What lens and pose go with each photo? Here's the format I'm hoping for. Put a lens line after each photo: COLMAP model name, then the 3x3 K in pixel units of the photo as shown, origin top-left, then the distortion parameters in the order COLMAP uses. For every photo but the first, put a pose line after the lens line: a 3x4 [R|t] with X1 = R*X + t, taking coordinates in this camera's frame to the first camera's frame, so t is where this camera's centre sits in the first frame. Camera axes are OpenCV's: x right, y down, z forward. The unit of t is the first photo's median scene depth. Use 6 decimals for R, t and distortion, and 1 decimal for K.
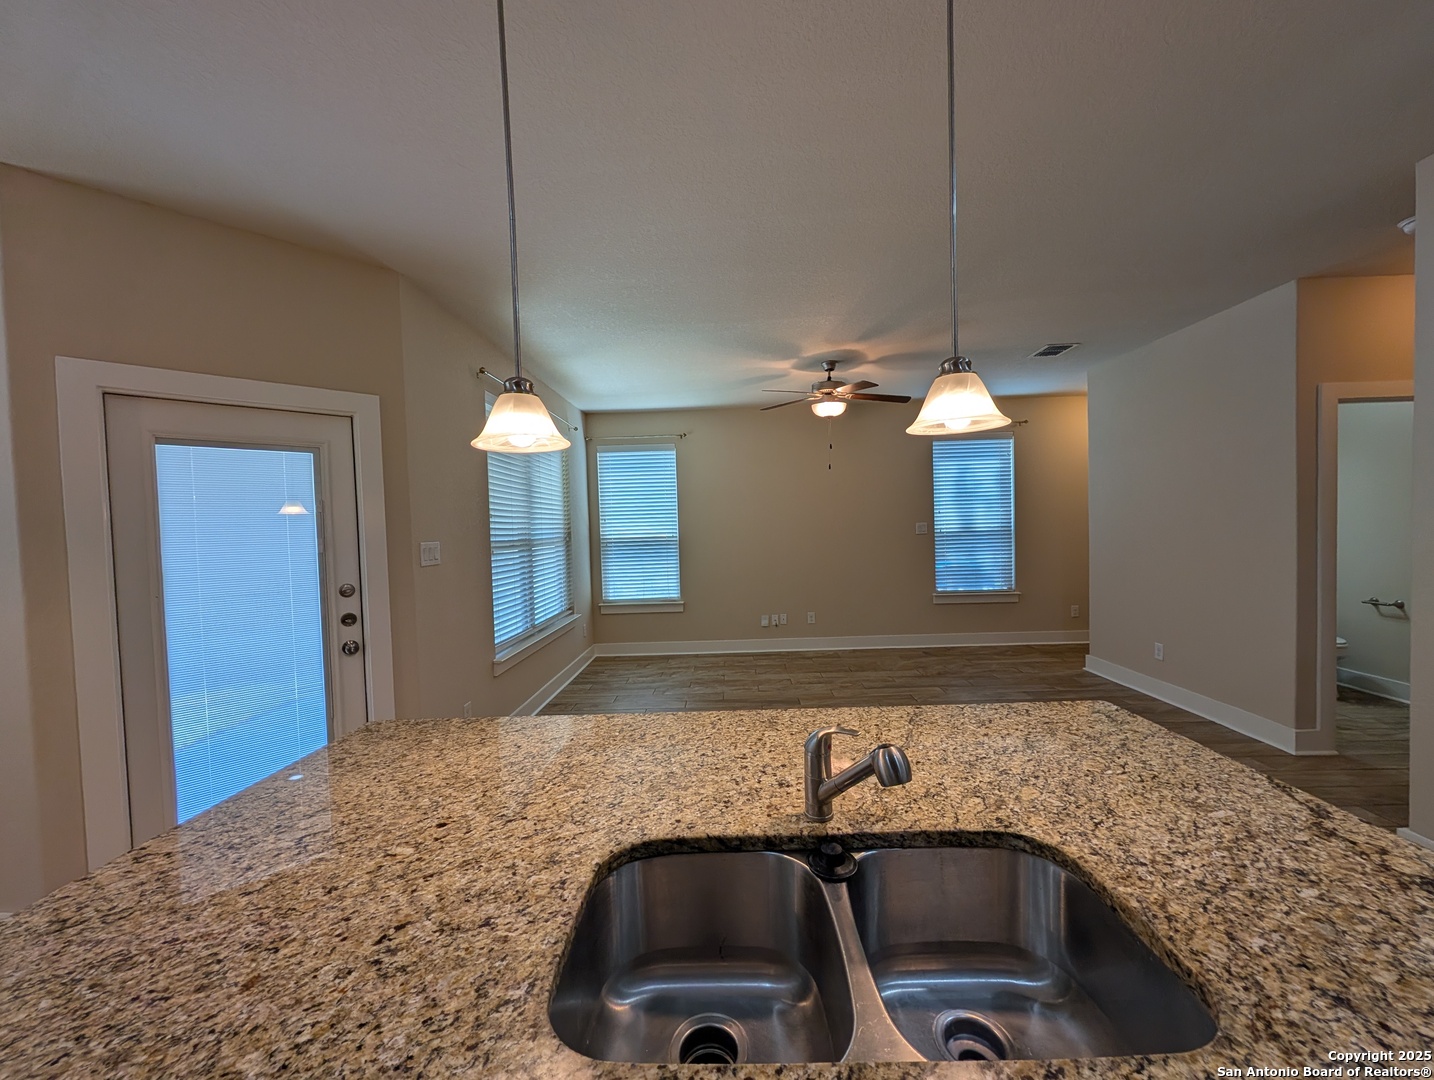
lens RADIAL K [[541.6, 0, 719.9], [0, 541.6, 541.4], [0, 0, 1]] dist [0.000405, -0.000094]
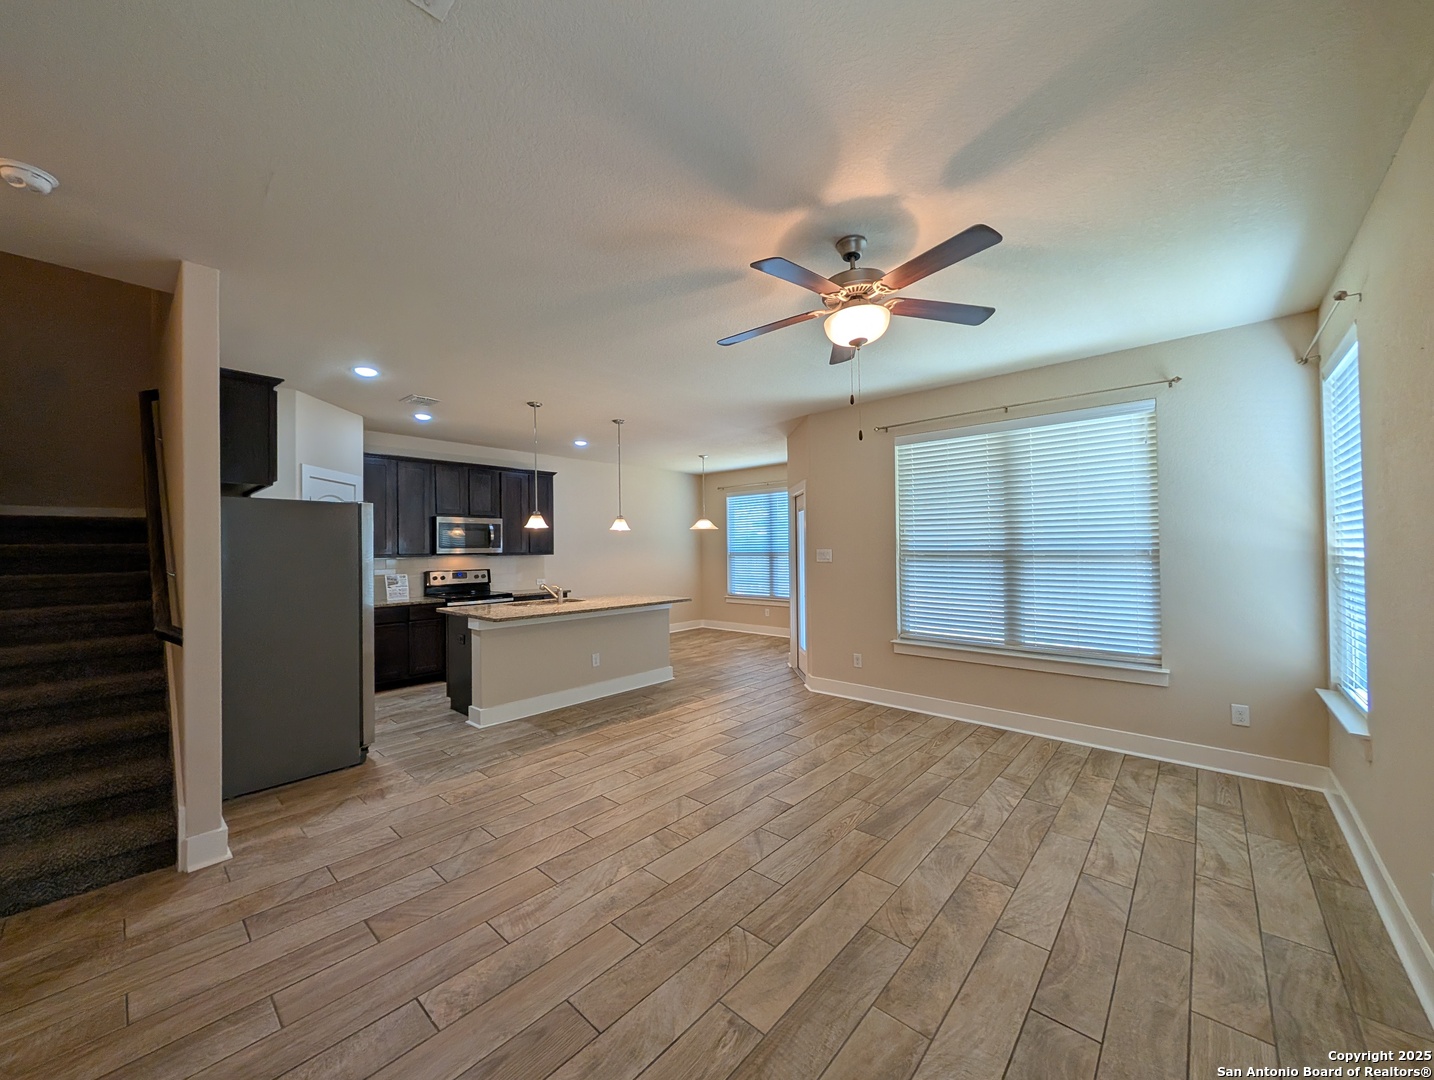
lens RADIAL K [[541.6, 0, 720.0], [0, 541.6, 543.3], [0, 0, 1]] dist [0.000405, -0.000094]
pose [[-0.652522, 0.029395, -0.757199, 0.993102], [0.009067, 0.999479, 0.030986, -0.072564], [0.757715, 0.013354, -0.652449, 1.775300]]
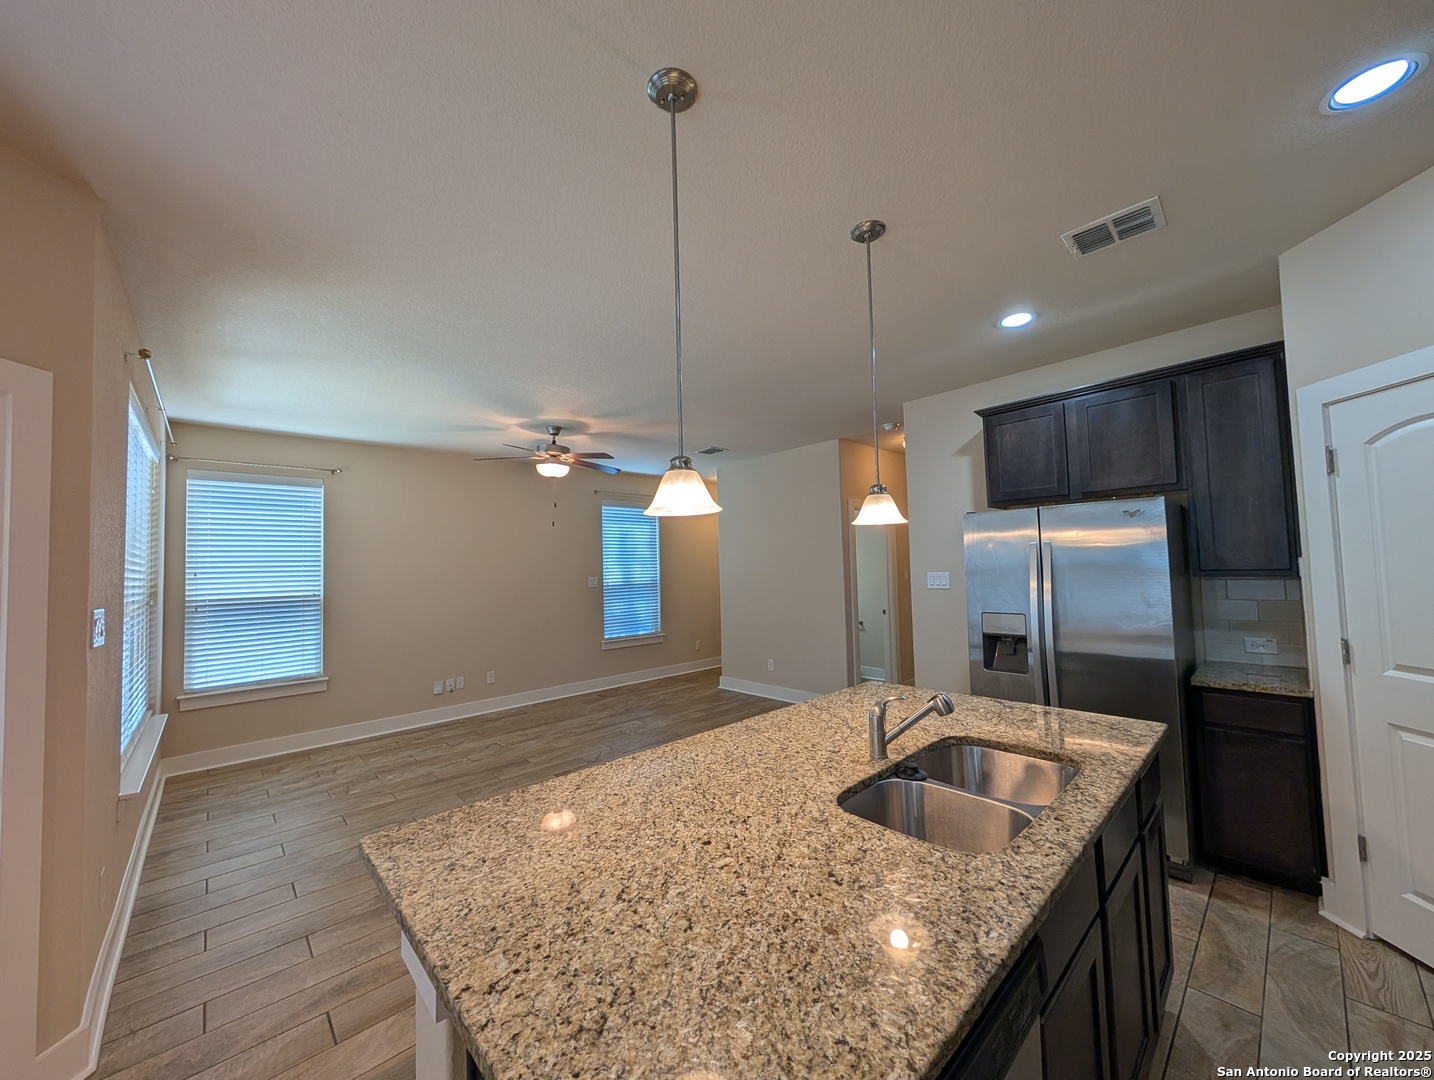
lens RADIAL K [[541.6, 0, 719.7], [0, 541.6, 540.6], [0, 0, 1]] dist [0.000405, -0.000094]
pose [[0.718534, 0.045042, 0.694032, -0.421049], [0.026025, 0.995461, -0.091548, -0.001504], [-0.695005, 0.083842, 0.714100, 0.036634]]
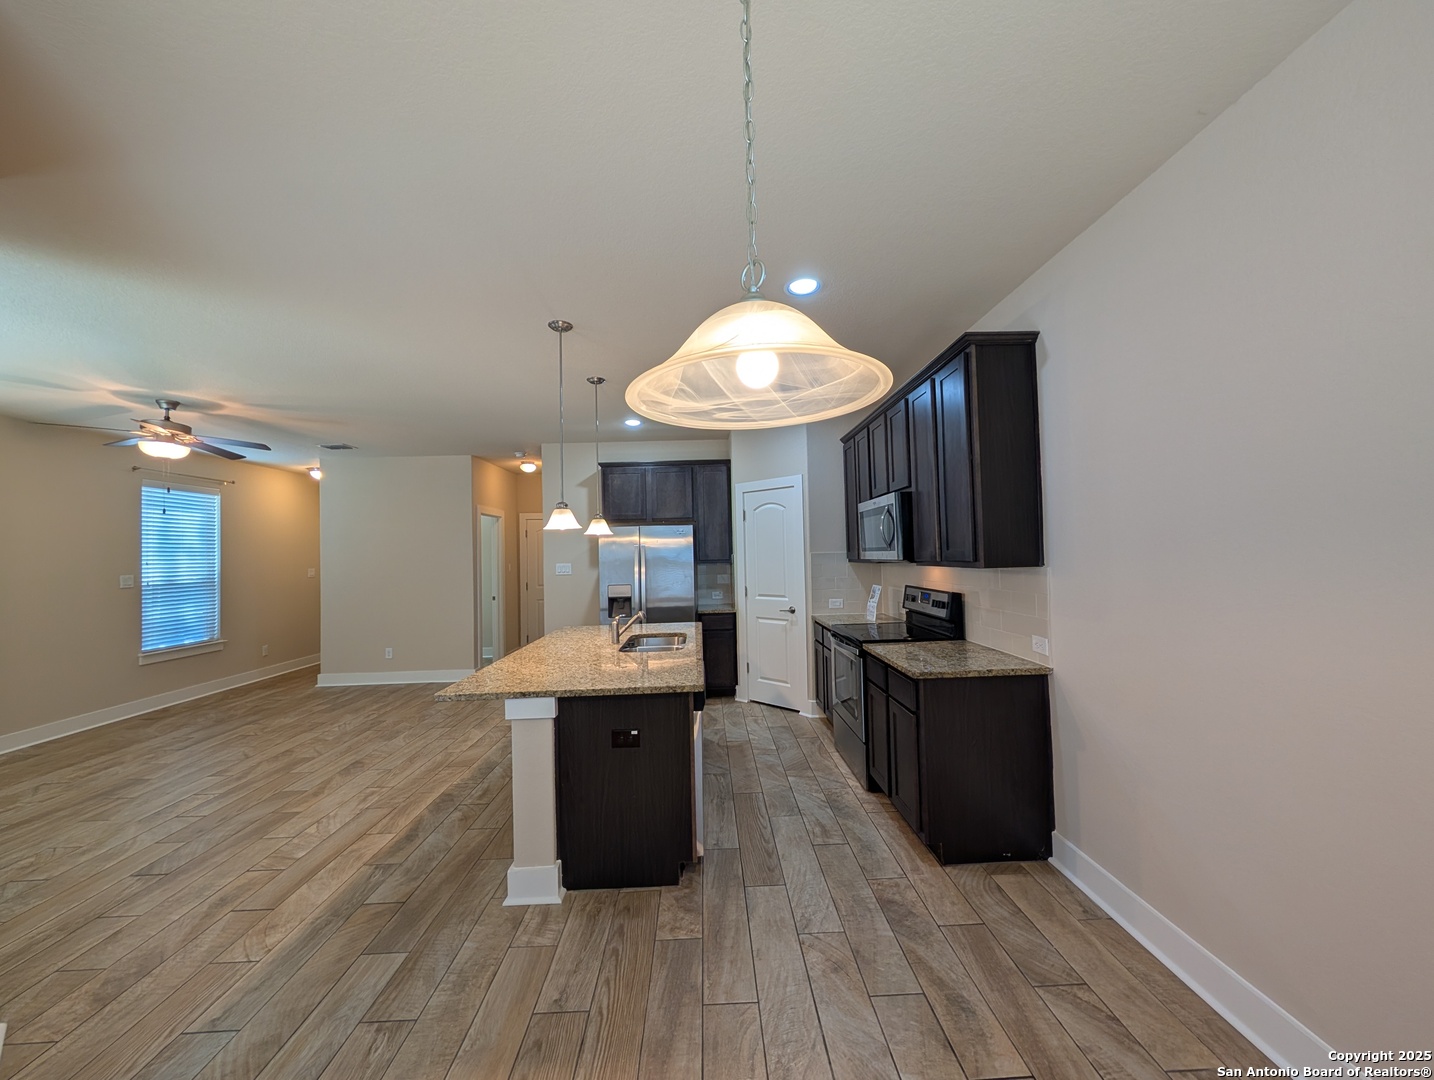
lens RADIAL K [[541.6, 0, 719.7], [0, 541.6, 540.9], [0, 0, 1]] dist [0.000405, -0.000094]
pose [[-0.048846, 0.054767, 0.997304, -1.090757], [0.056580, 0.997044, -0.051981, 0.020071], [-0.997202, 0.053888, -0.051801, 0.149961]]
